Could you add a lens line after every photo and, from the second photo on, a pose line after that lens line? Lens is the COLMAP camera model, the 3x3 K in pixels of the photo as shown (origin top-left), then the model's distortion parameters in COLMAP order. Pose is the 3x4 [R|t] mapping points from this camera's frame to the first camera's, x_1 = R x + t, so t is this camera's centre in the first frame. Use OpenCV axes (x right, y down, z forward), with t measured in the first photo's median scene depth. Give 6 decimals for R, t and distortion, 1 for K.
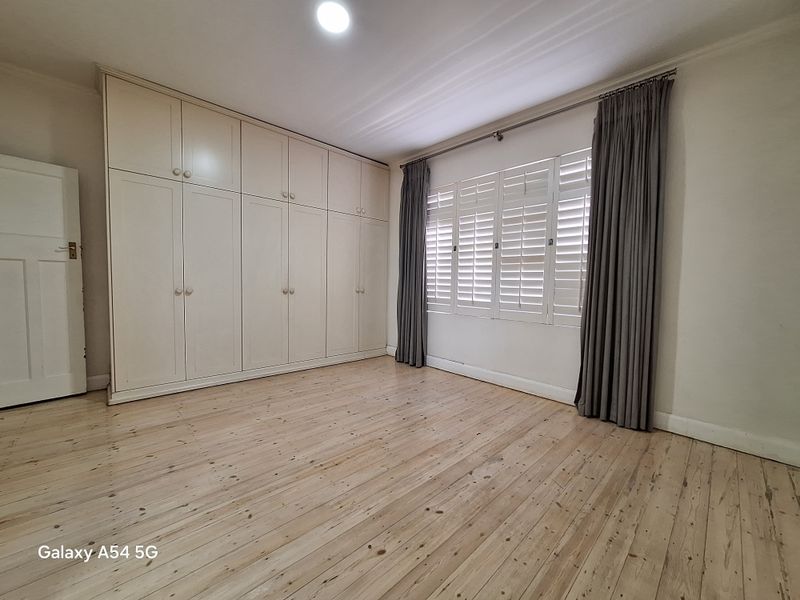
lens RADIAL K [[317.1, 0, 405.7], [0, 317.1, 298.2], [0, 0, 1]] dist [-0.009874, 0.001577]
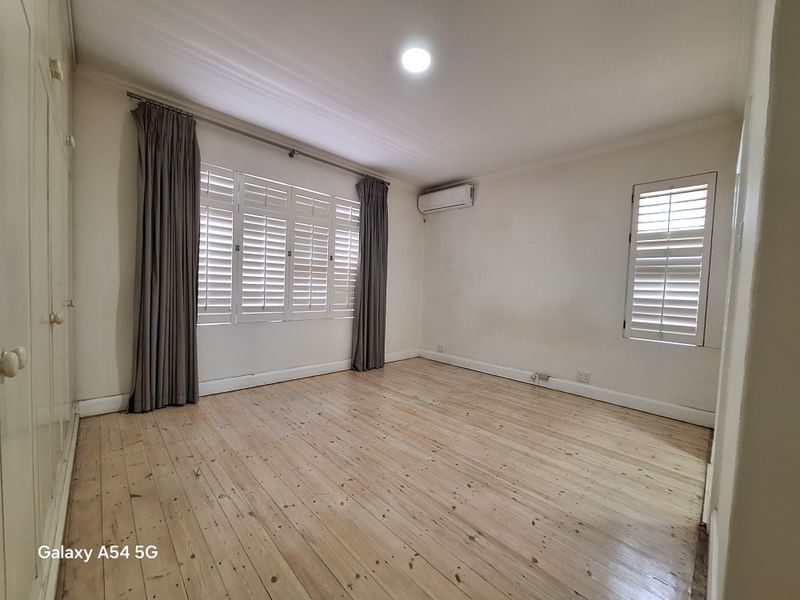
lens RADIAL K [[317.1, 0, 399.1], [0, 317.1, 300.4], [0, 0, 1]] dist [-0.009874, 0.001577]
pose [[0.005973, -0.064535, 0.997898, -1.002341], [0.015303, 0.997804, 0.064437, -0.087706], [-0.999865, 0.014886, 0.006948, 0.773559]]
